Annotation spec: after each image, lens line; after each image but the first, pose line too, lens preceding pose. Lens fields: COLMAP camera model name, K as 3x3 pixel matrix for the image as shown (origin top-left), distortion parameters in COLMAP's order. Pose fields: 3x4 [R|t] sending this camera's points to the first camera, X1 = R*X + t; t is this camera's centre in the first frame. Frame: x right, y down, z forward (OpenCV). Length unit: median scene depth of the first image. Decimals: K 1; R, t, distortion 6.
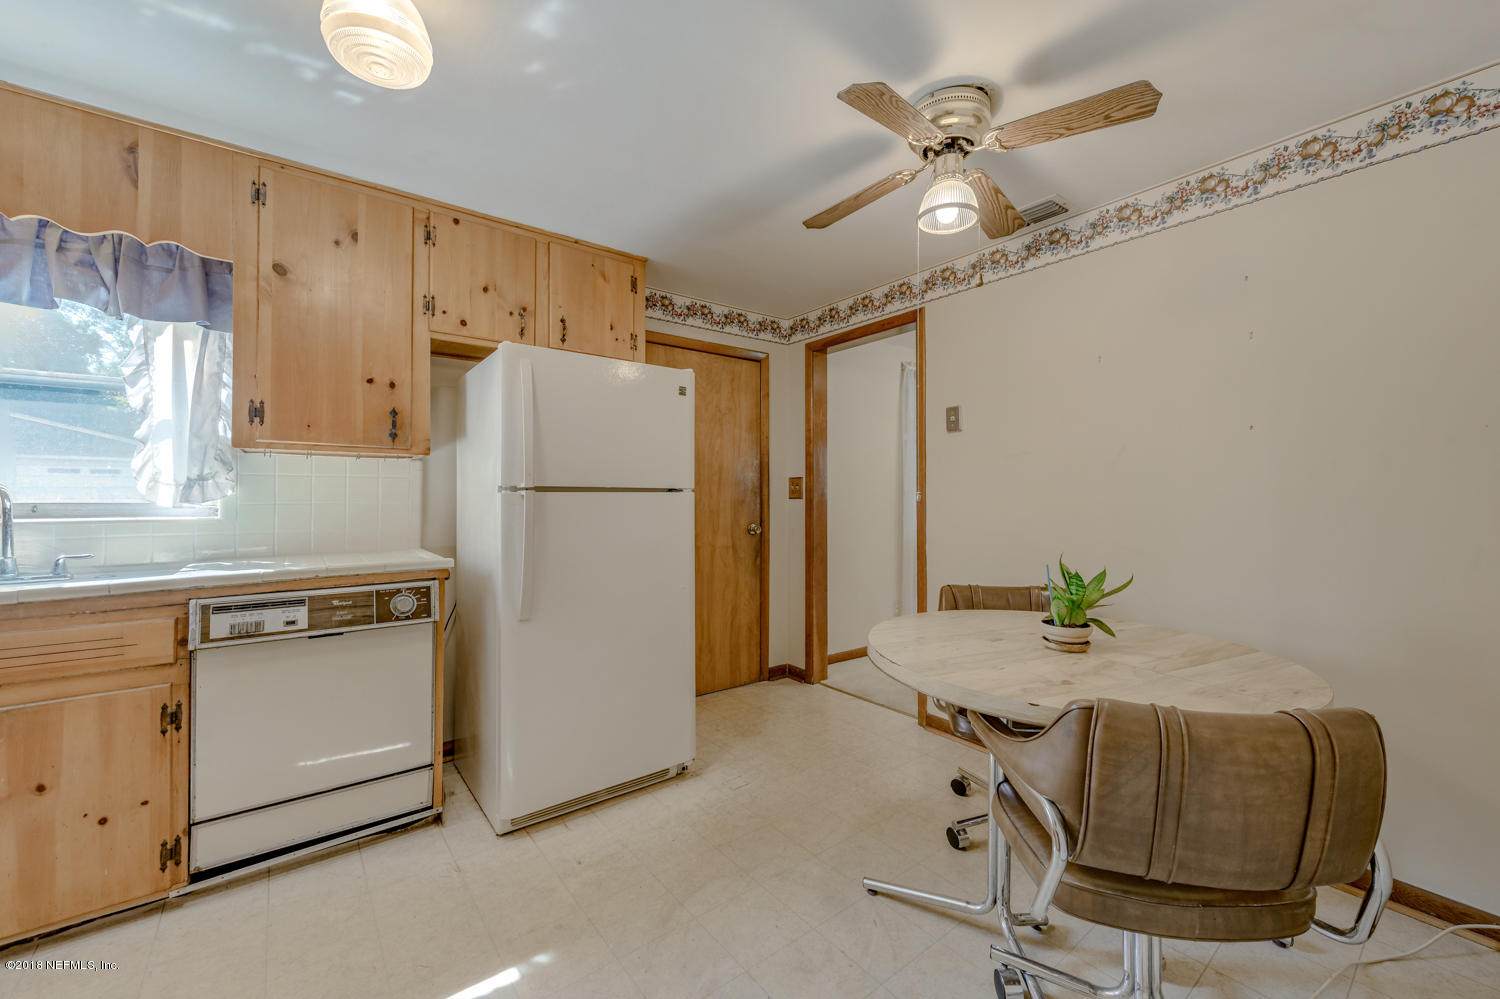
lens RADIAL K [[606.2, 0, 750.0], [0, 606.2, 499.5], [0, 0, 1]] dist [0.003125, 0.000090]
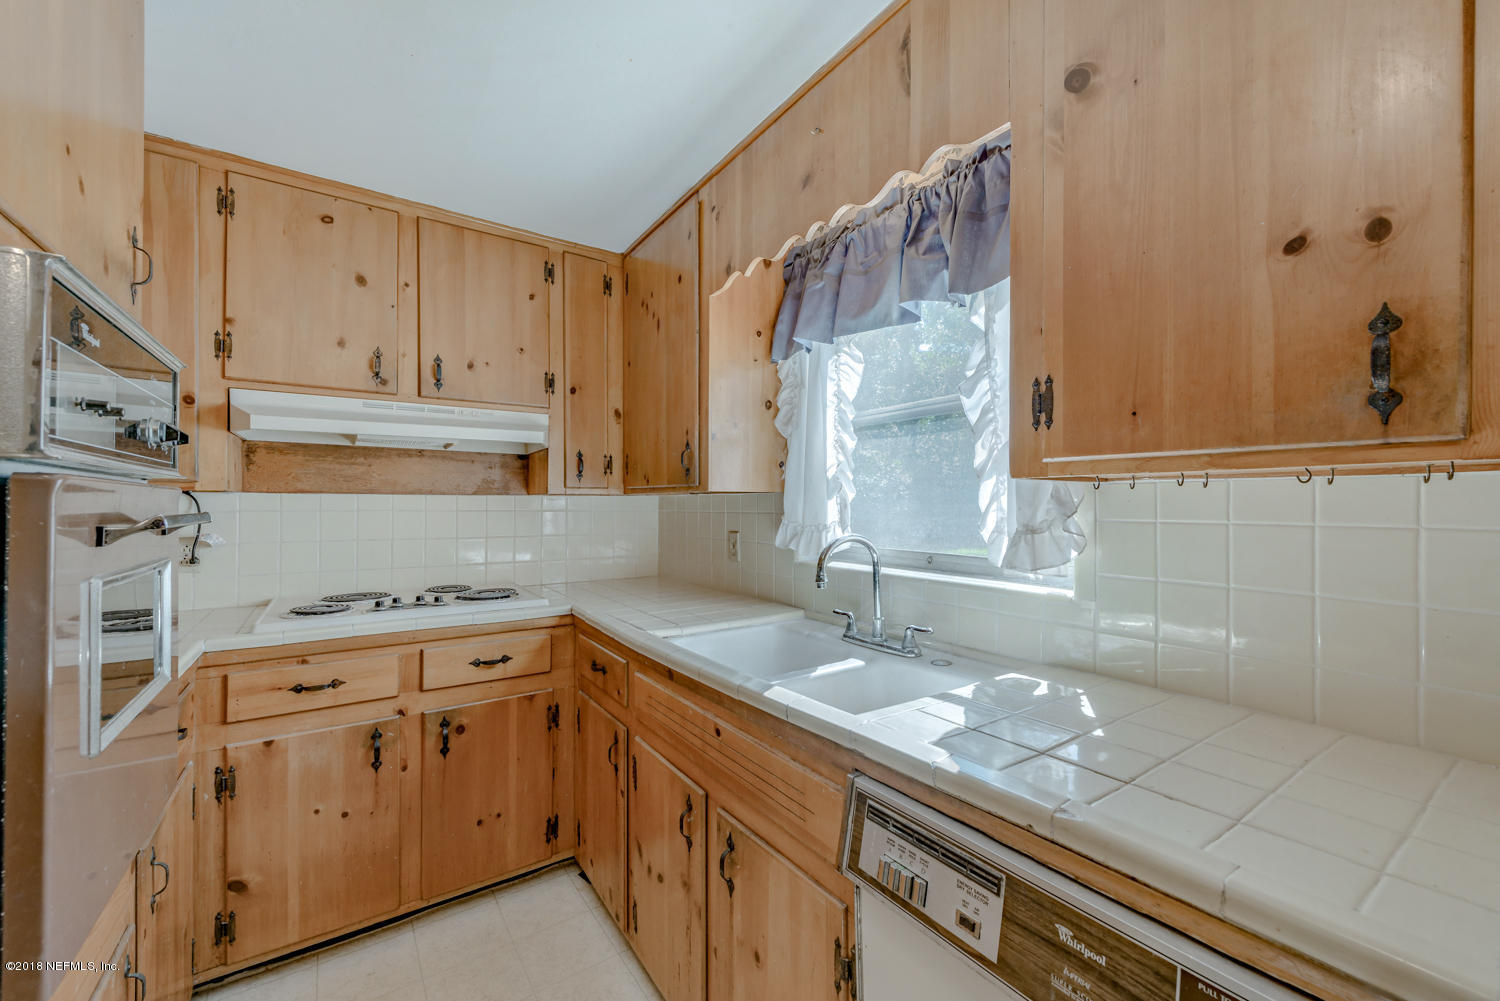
lens RADIAL K [[606.2, 0, 750.0], [0, 606.2, 500.5], [0, 0, 1]] dist [0.003125, 0.000090]
pose [[-0.025710, -0.010039, -0.999619, -0.319466], [-0.001384, 0.999949, -0.010007, -0.059878], [0.999668, 0.001126, -0.025722, 0.779210]]
